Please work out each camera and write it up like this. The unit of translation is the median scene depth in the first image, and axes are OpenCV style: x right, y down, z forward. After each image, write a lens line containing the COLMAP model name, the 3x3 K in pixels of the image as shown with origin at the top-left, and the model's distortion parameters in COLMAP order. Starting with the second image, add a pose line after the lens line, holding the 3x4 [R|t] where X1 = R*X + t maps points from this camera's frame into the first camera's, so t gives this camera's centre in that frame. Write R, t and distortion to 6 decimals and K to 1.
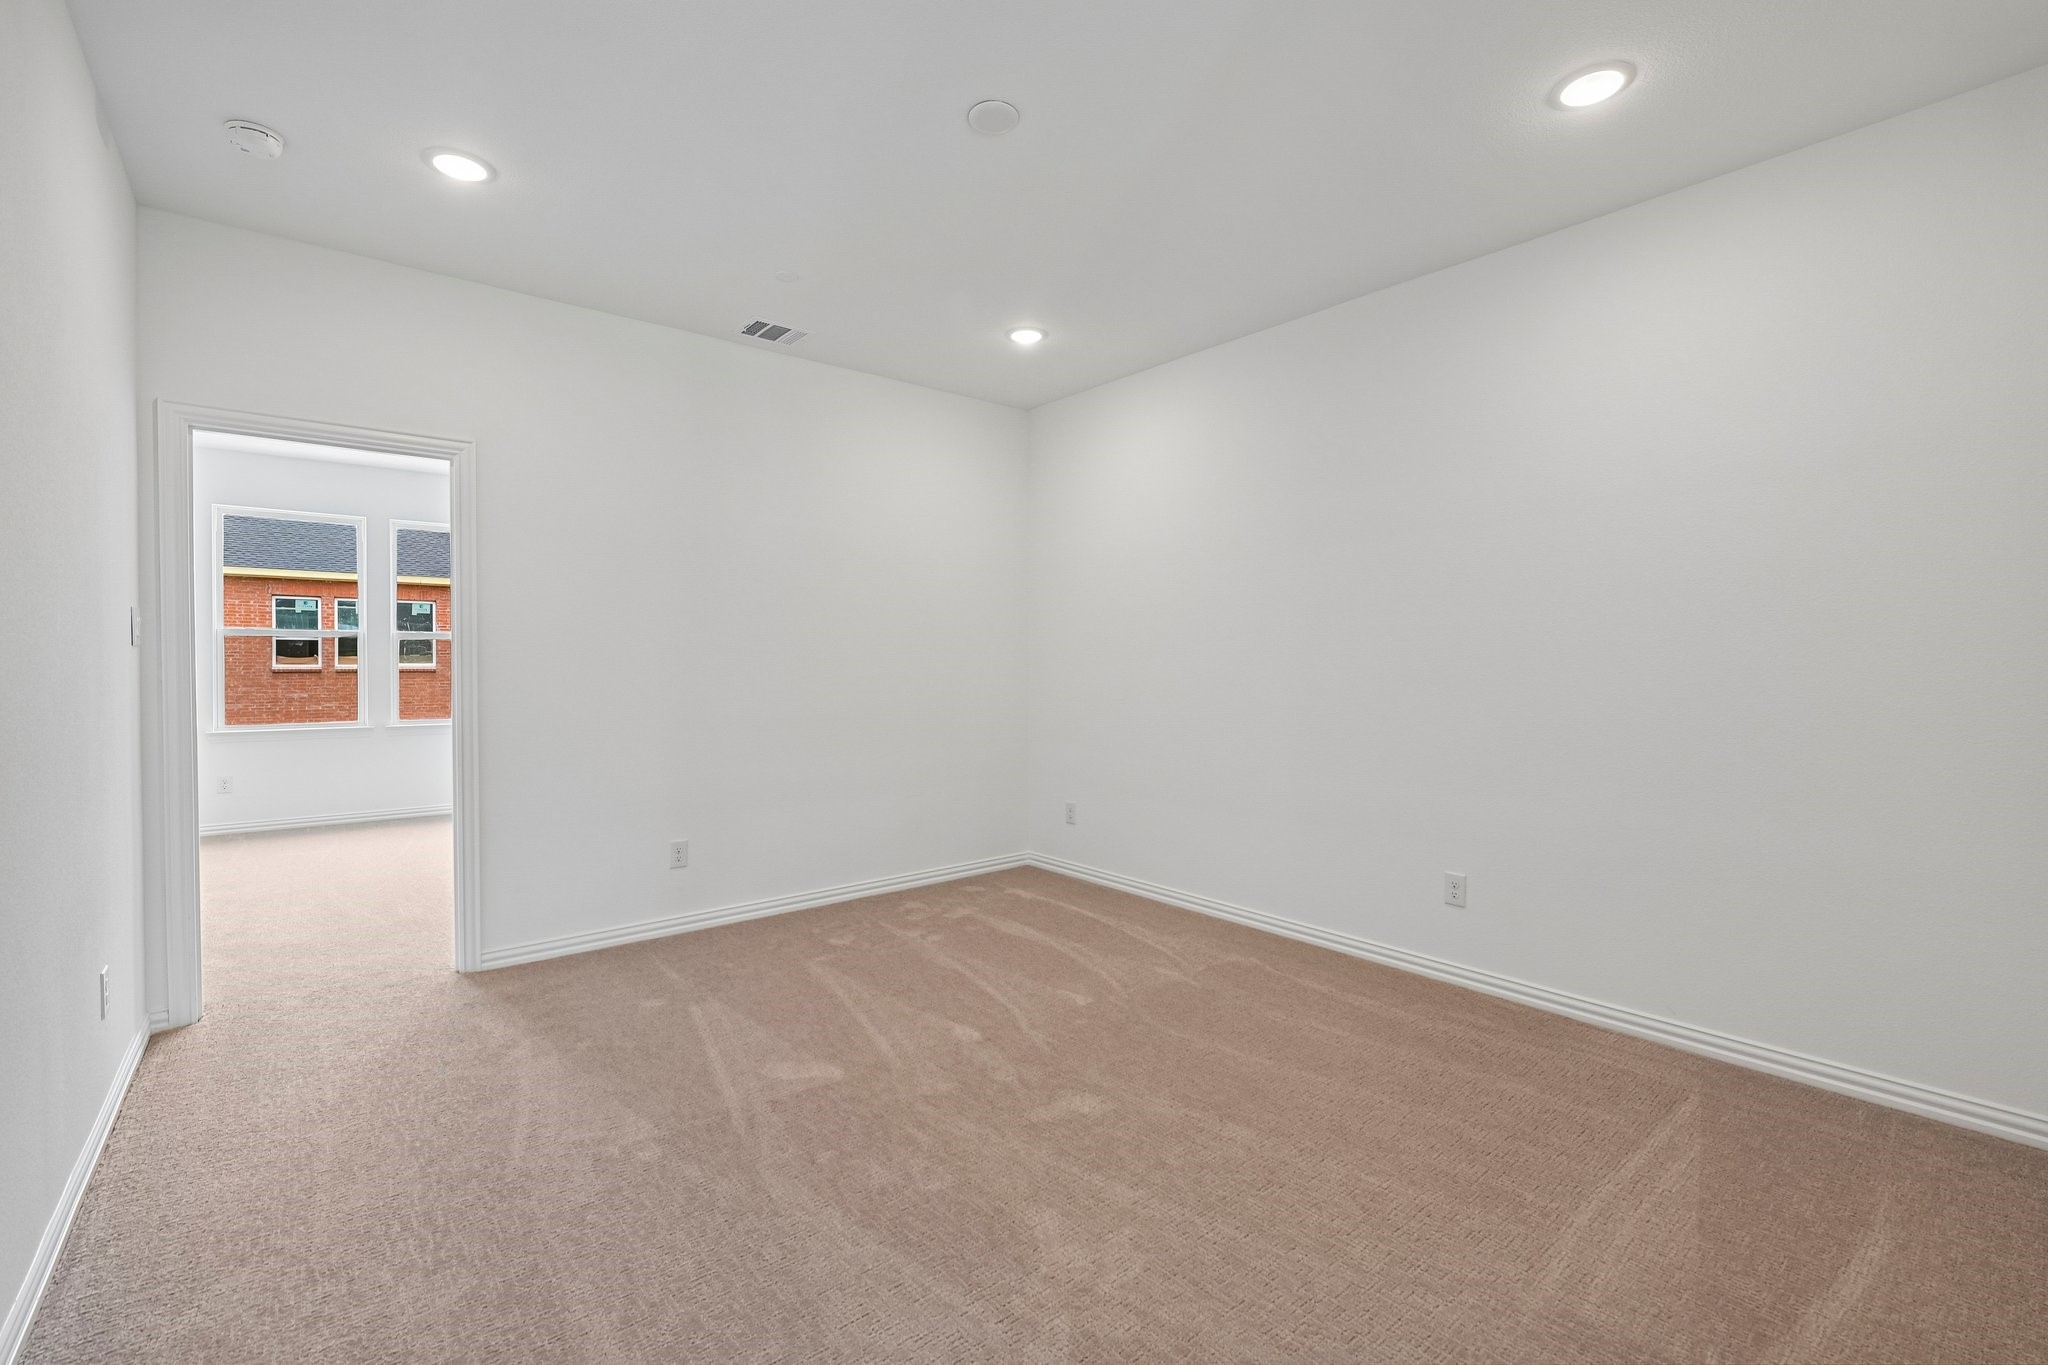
lens RADIAL K [[876.1, 0, 1025.0], [0, 876.1, 678.0], [0, 0, 1]] dist [-0.005269, -0.000562]
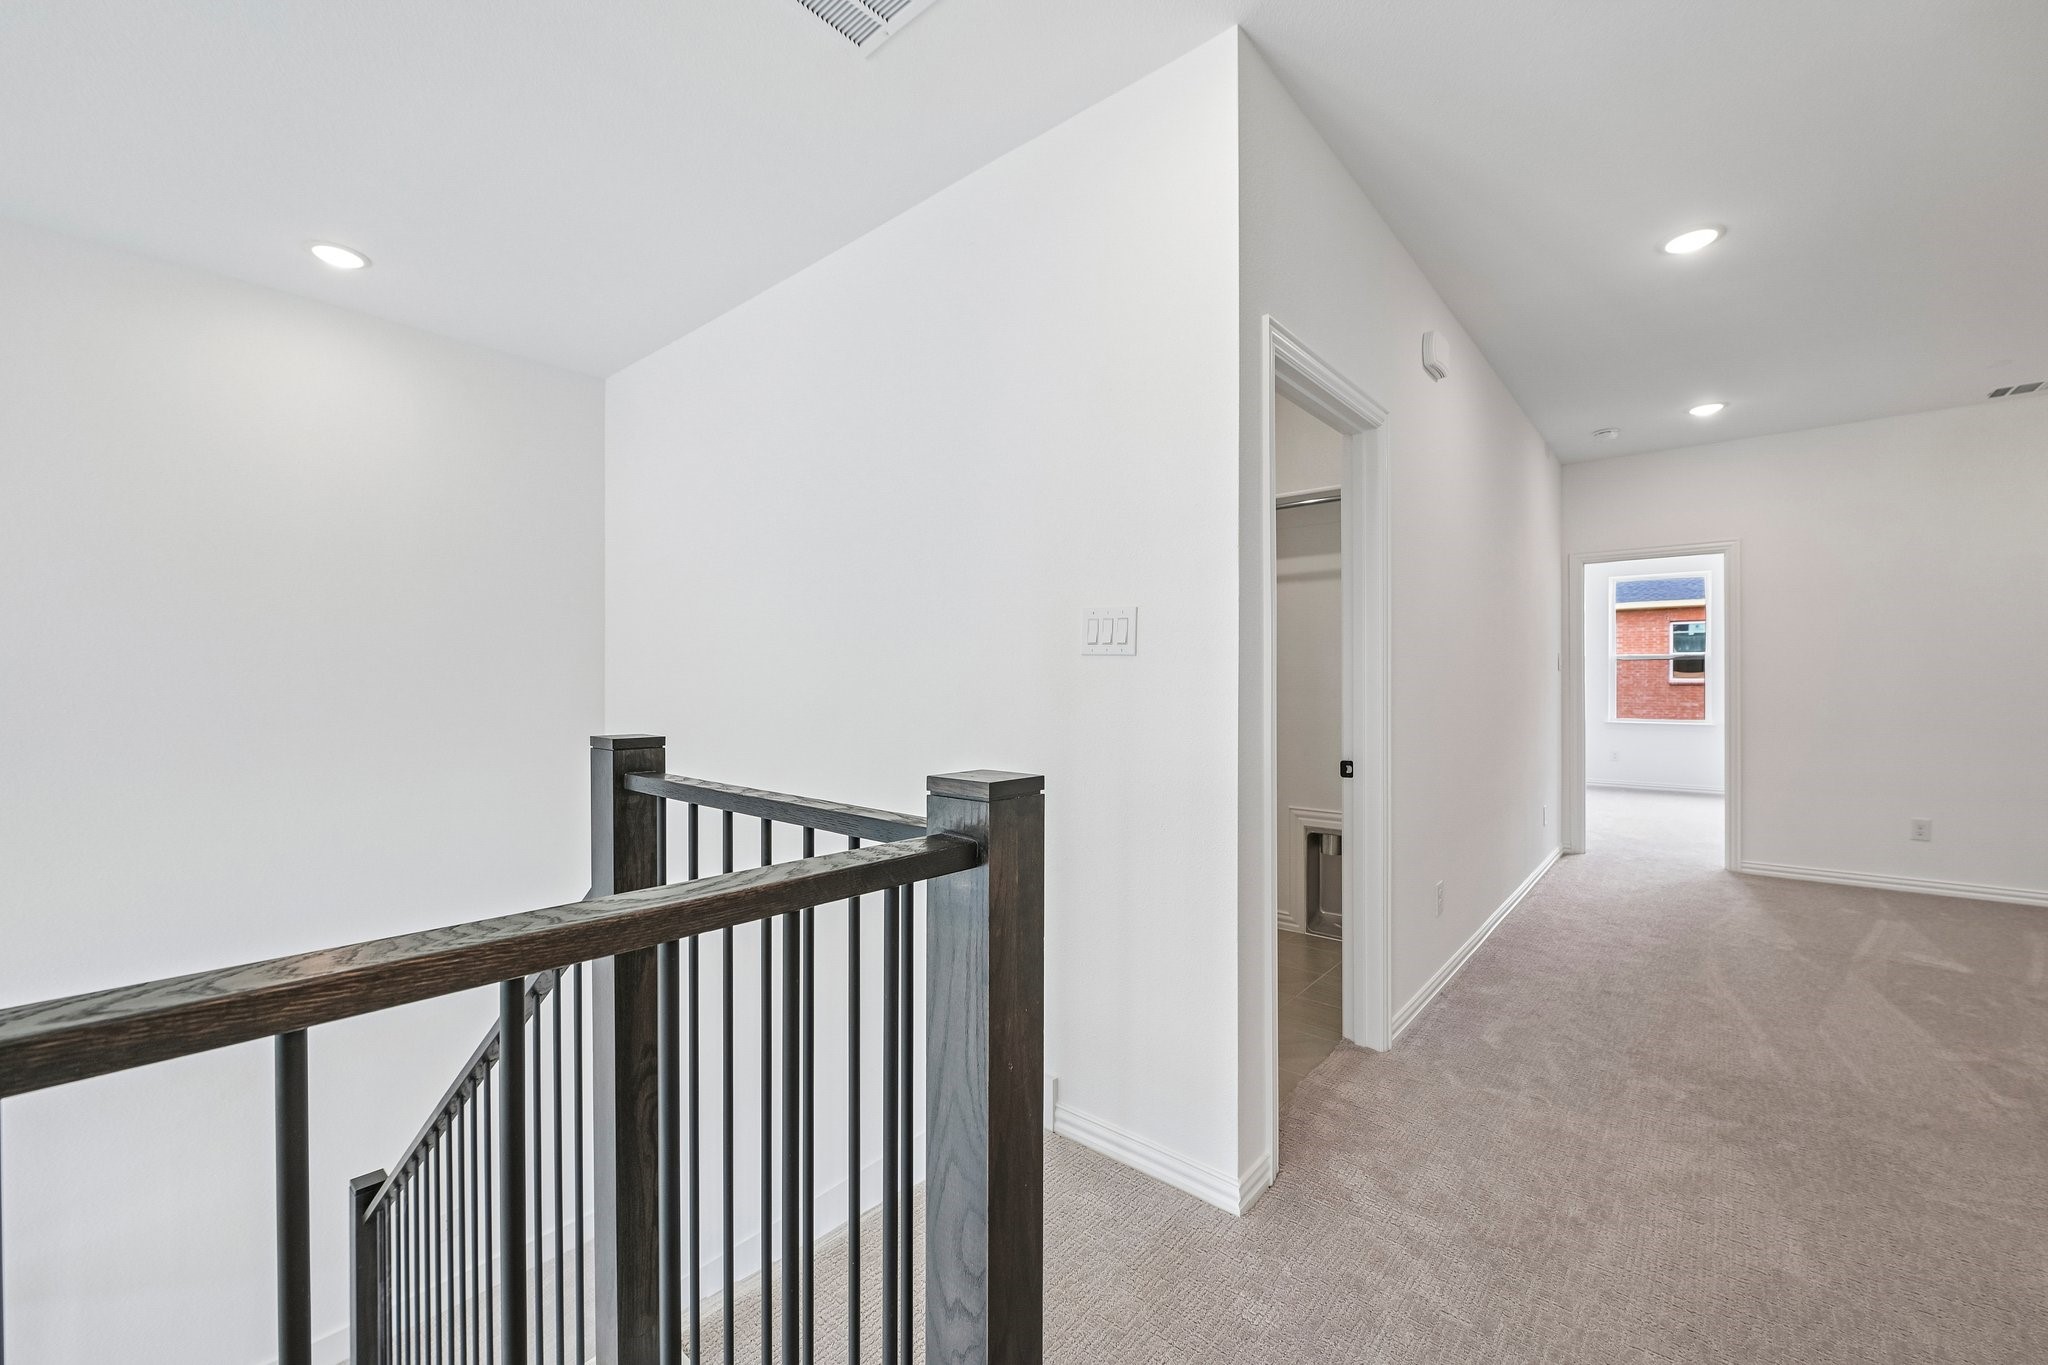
lens RADIAL K [[817.2, 0, 1023.8], [0, 817.2, 683.7], [0, 0, 1]] dist [-0.006169, -0.000724]
pose [[0.175328, 0.001628, -0.984509, 0.308407], [-0.010029, 0.999950, -0.000132, 0.003075], [0.984459, 0.009897, 0.175336, -0.278350]]
